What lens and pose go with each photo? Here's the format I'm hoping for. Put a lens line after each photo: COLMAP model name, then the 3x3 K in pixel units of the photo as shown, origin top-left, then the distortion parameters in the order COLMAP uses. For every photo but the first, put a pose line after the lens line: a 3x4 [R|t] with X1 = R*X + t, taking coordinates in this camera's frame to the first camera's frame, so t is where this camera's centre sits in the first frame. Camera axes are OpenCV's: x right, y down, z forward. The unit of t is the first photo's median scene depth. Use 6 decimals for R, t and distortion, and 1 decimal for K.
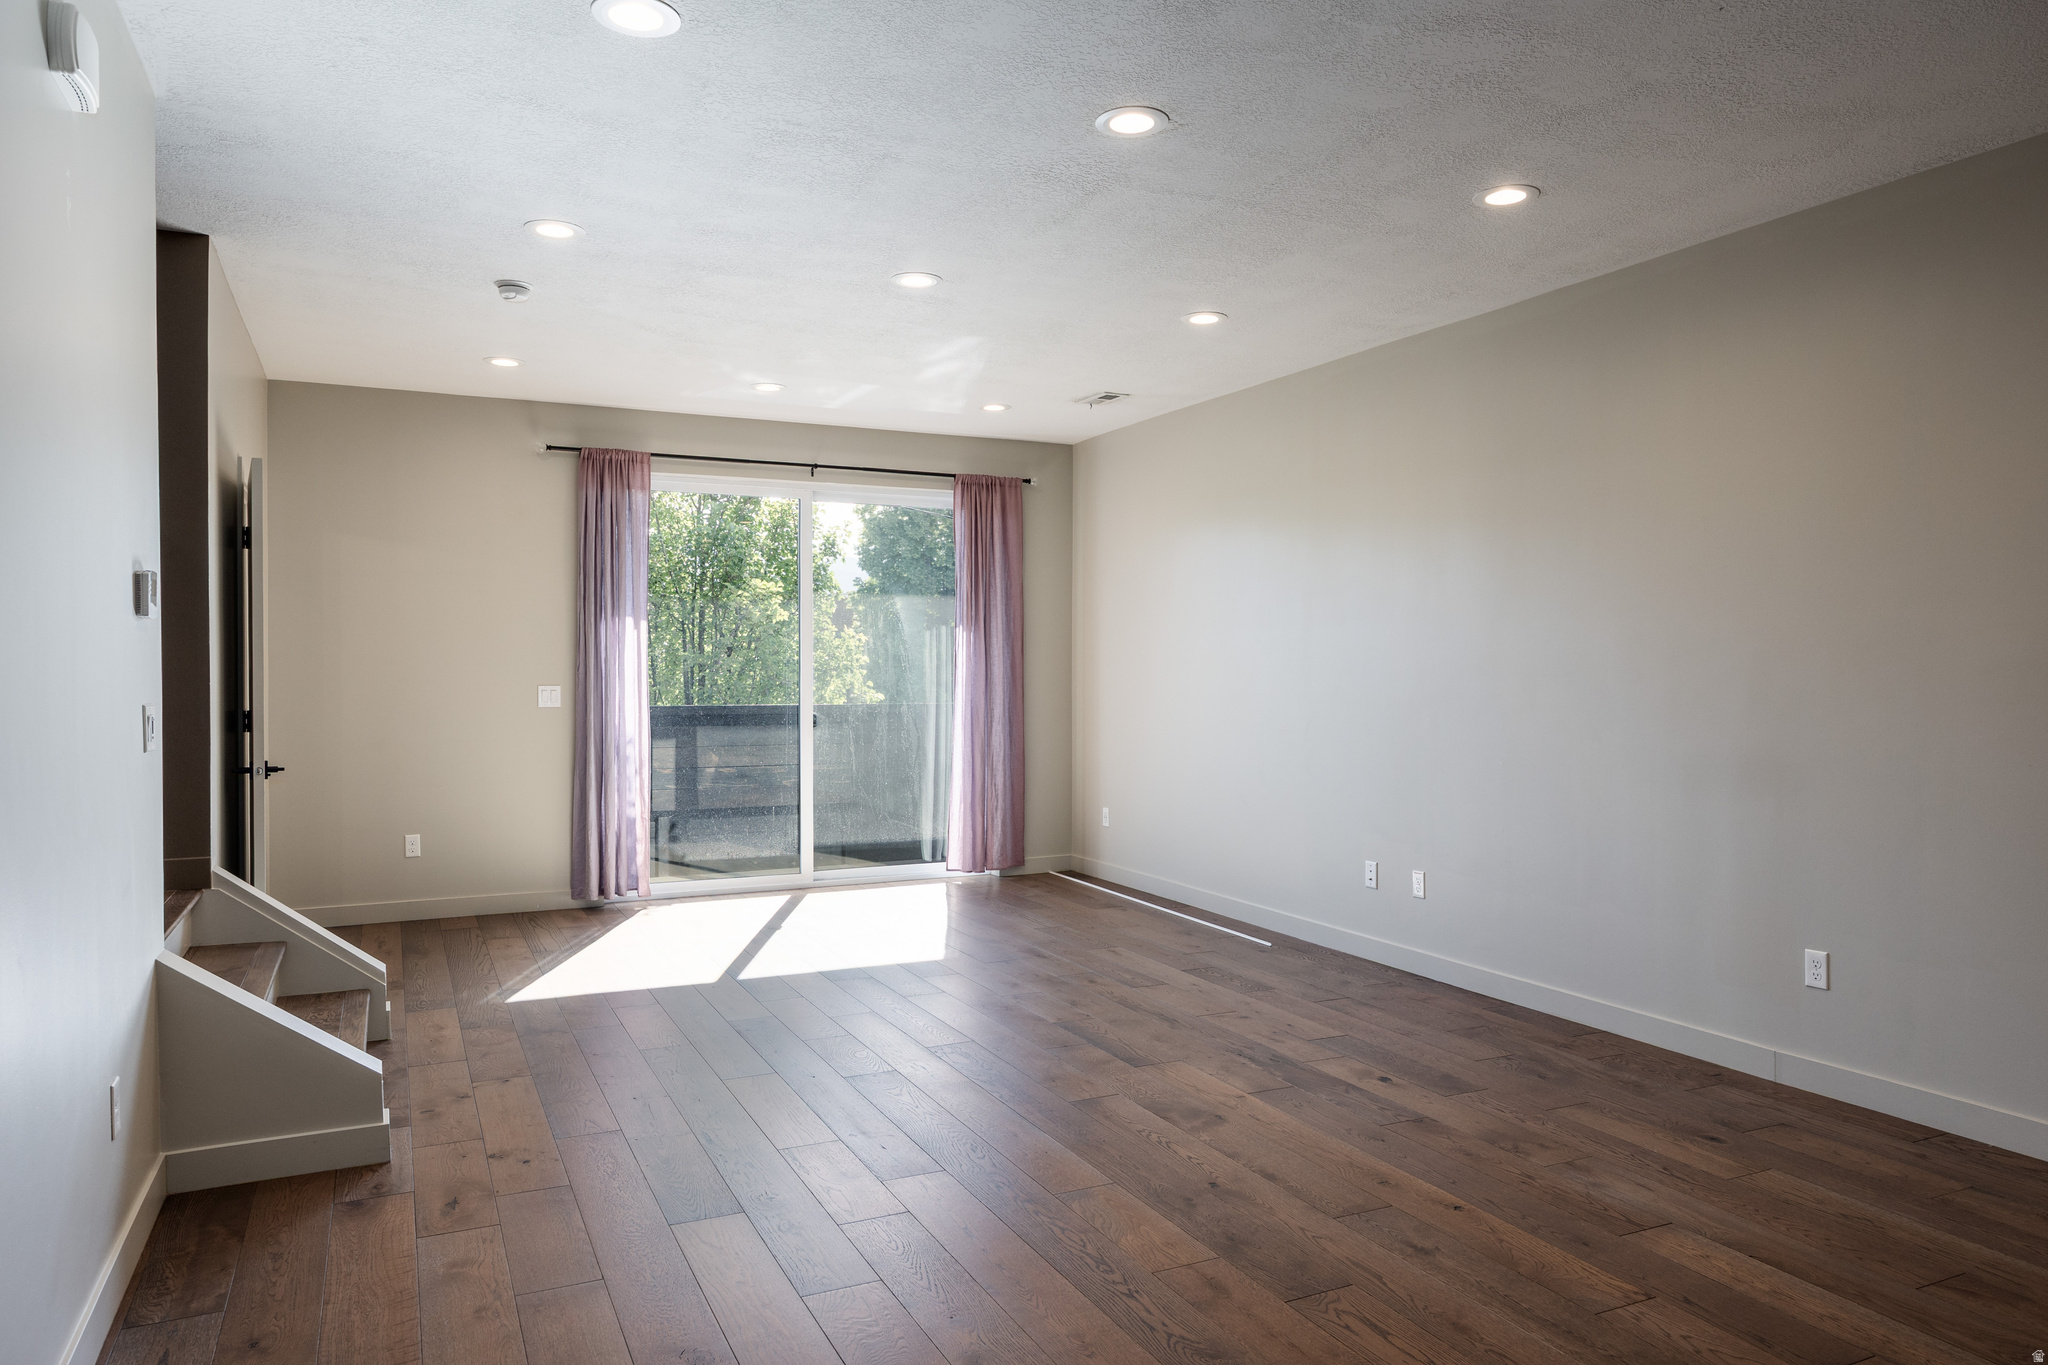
lens RADIAL K [[1362.1, 0, 1020.4], [0, 1362.1, 691.5], [0, 0, 1]] dist [-0.003416, -0.000309]
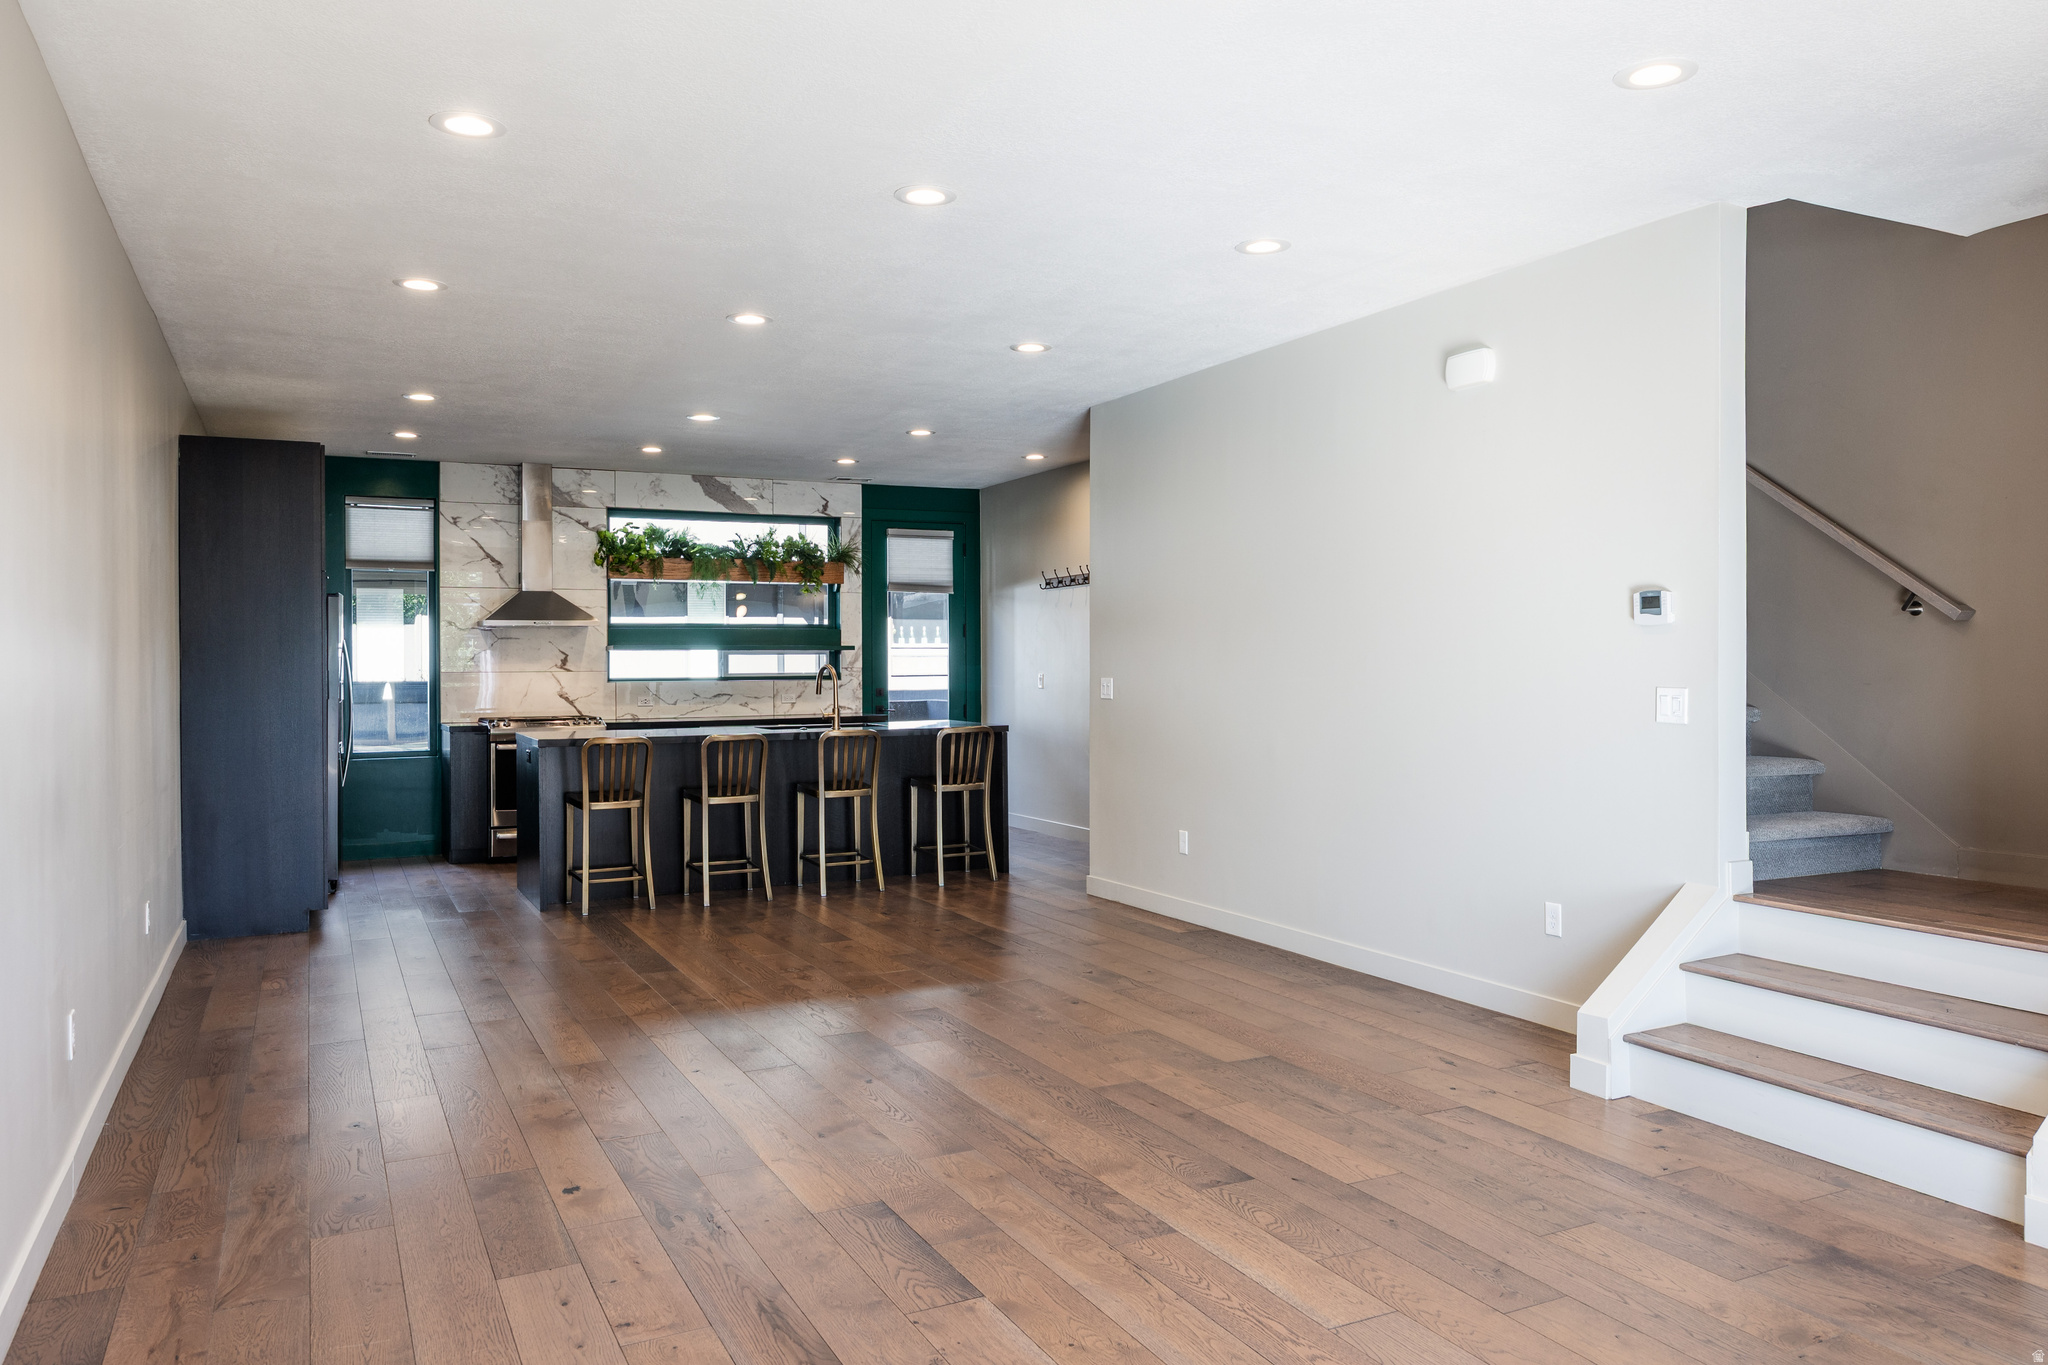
lens RADIAL K [[1428.7, 0, 1023.6], [0, 1428.7, 673.8], [0, 0, 1]] dist [-0.000146, -0.002415]
pose [[-0.999806, 0.006121, -0.018726, 0.018452], [0.005516, 0.999466, 0.032218, -0.038403], [0.018914, 0.032108, -0.999305, 1.764998]]
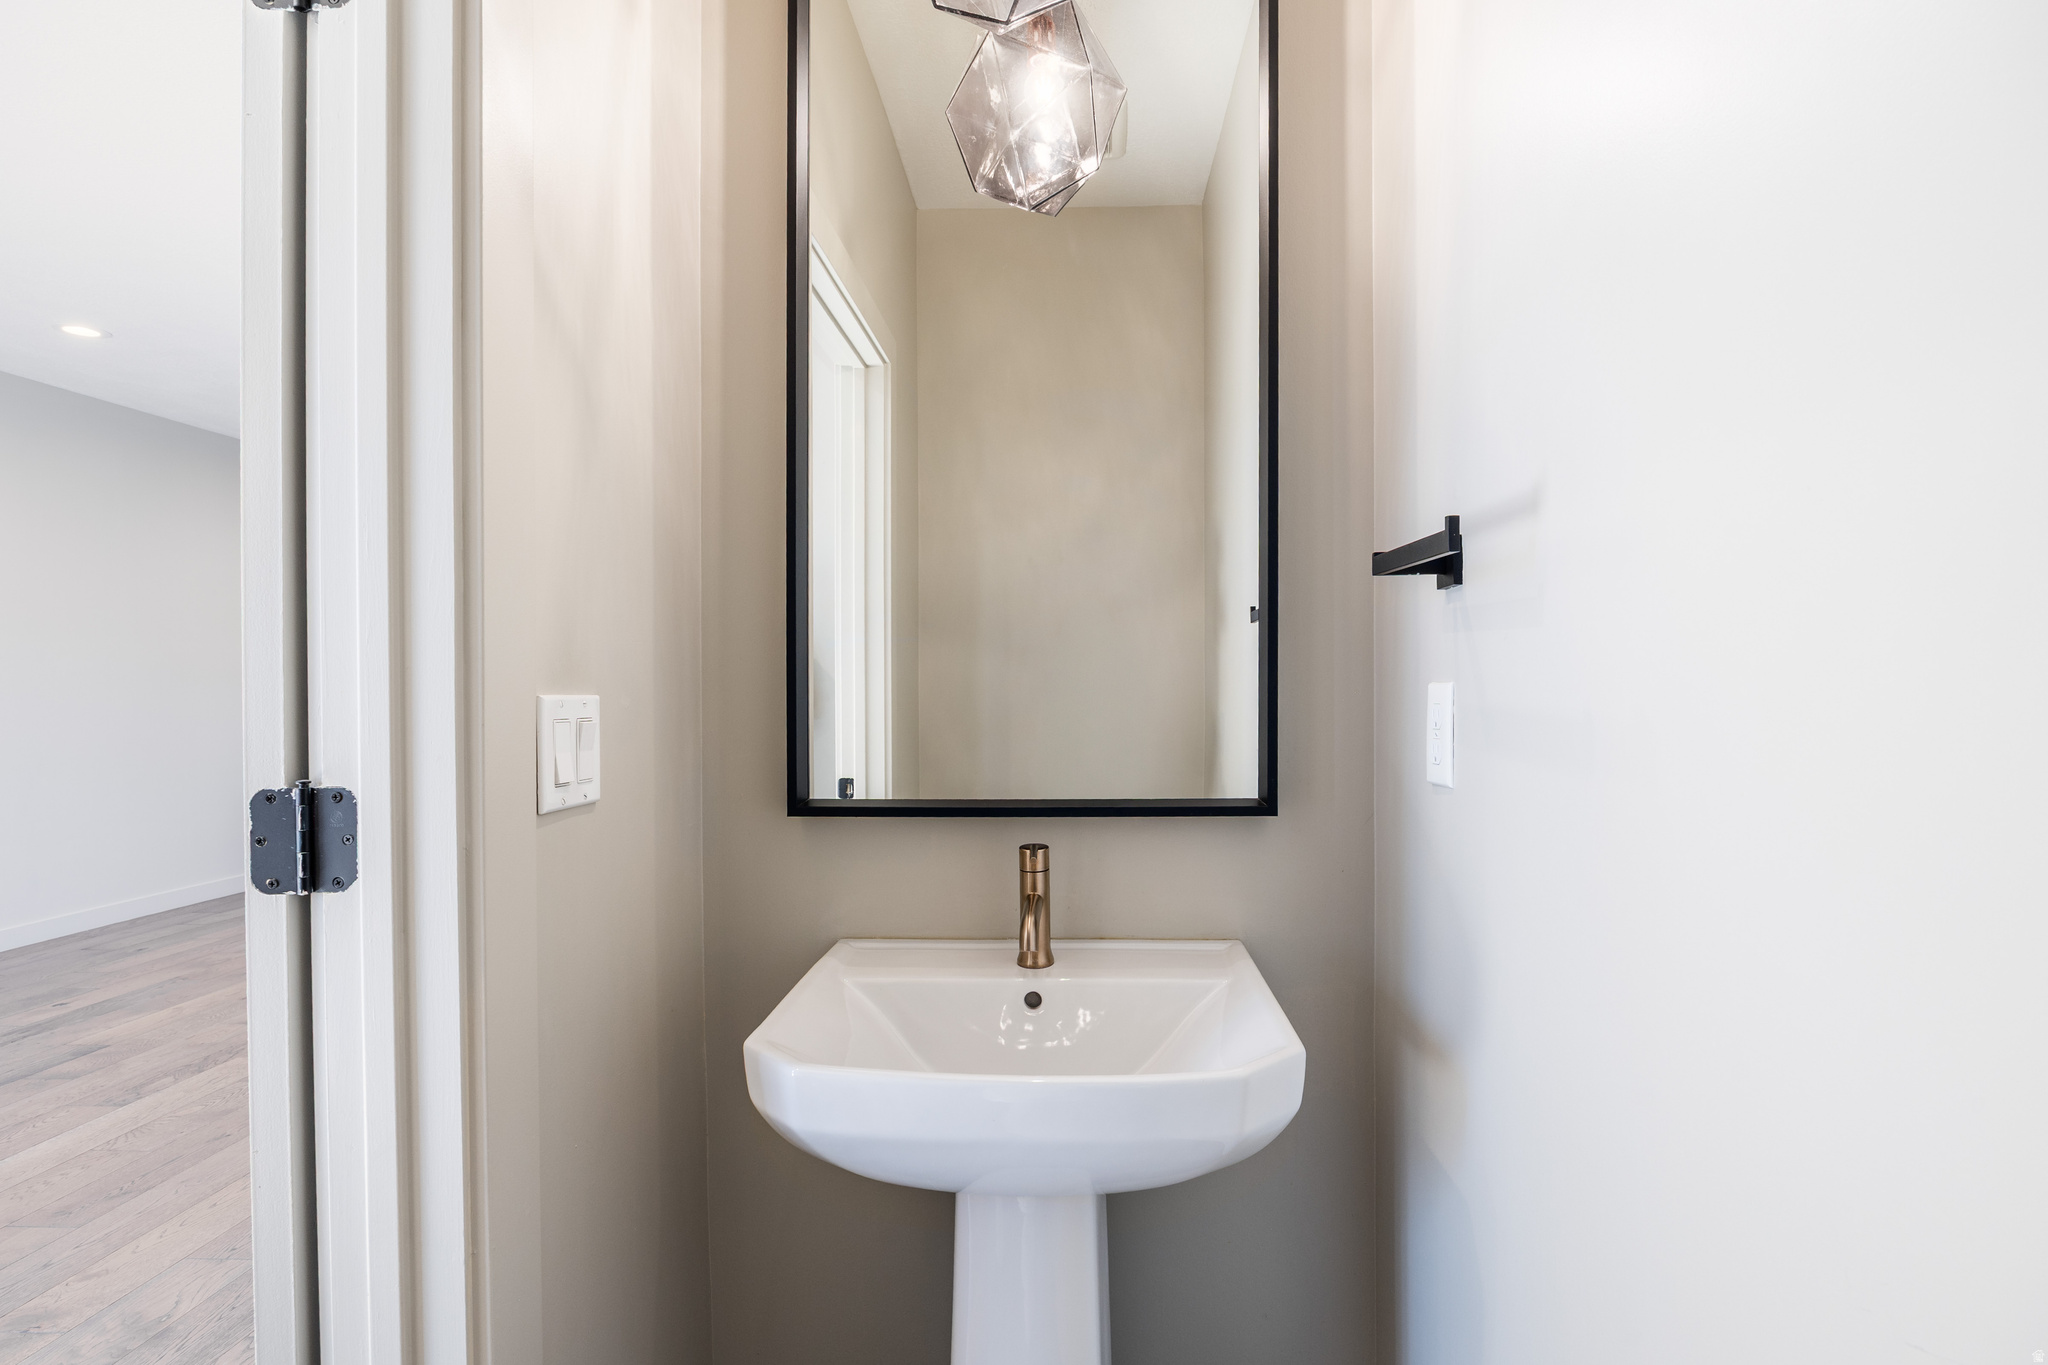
lens RADIAL K [[1025.8, 0, 1026.2], [0, 1025.8, 690.0], [0, 0, 1]] dist [0.000138, -0.000059]
pose [[-0.876745, 0.001783, 0.480953, -0.917834], [0.015018, 0.999607, 0.023672, -0.008715], [-0.480721, 0.027977, -0.876427, 1.341511]]
